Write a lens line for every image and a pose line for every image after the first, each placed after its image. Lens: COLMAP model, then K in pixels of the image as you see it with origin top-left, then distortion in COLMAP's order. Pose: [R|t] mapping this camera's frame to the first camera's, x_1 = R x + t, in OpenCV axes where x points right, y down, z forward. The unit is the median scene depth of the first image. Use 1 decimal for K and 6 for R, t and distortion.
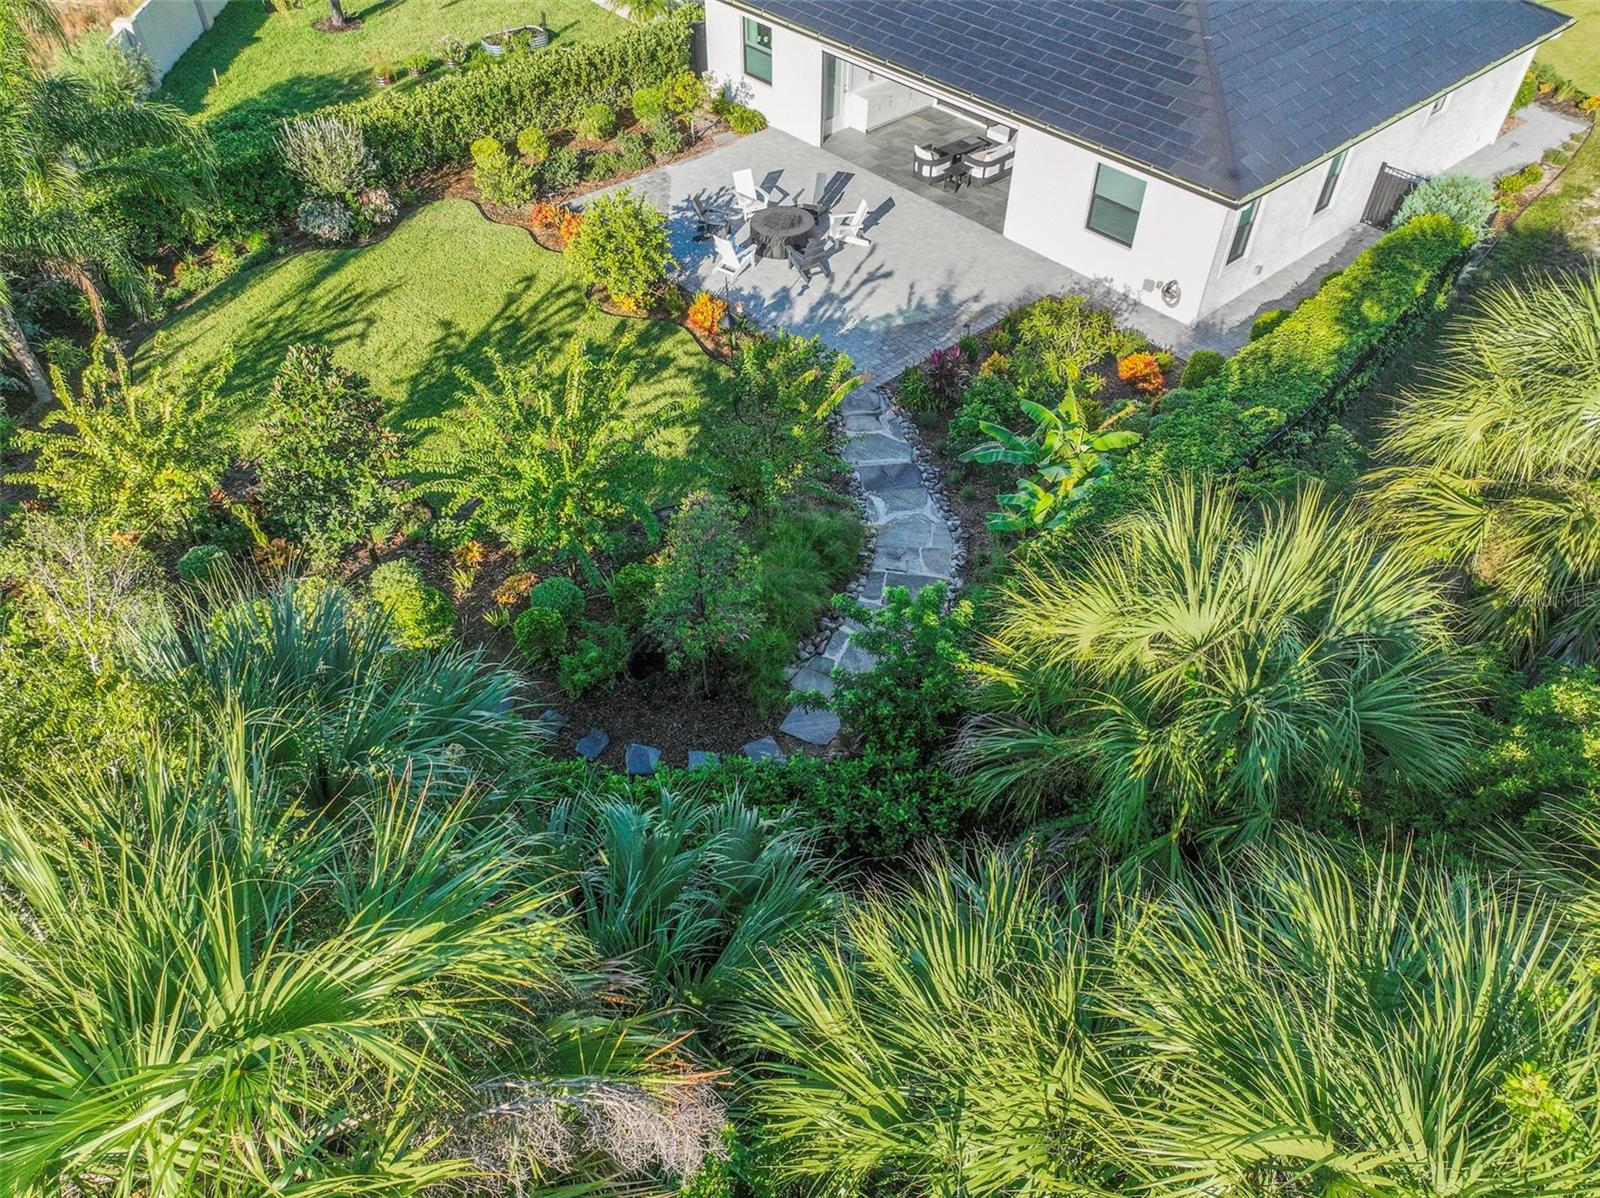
lens RADIAL K [[1109.5, 0, 800.3], [0, 1109.5, 615.1], [0, 0, 1]] dist [-0.002847, 0.020155]
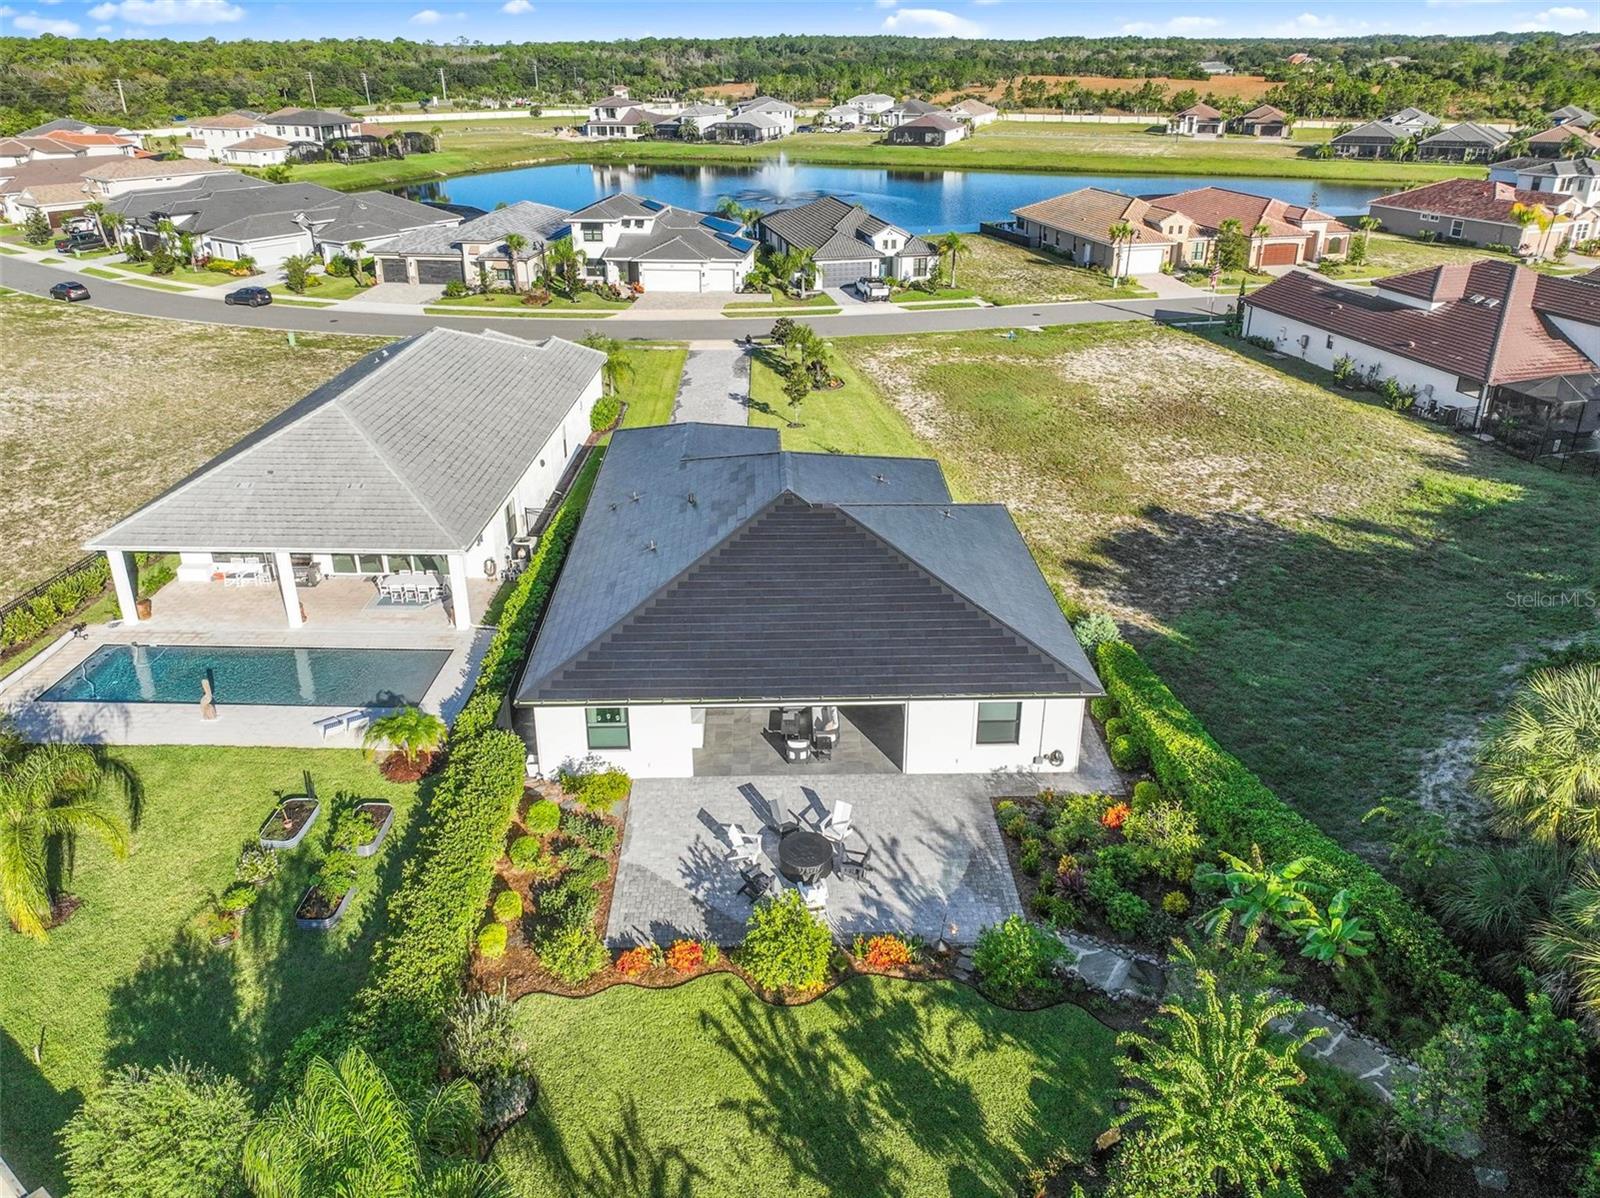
lens RADIAL K [[1152.3, 0, 774.6], [0, 1152.3, 529.4], [0, 0, 1]] dist [0.004577, 0.006739]
pose [[0.660112, -0.306131, 0.685956, -0.811643], [0.551738, 0.817288, -0.166208, -0.469833], [-0.509742, 0.488184, 0.708406, -0.013121]]
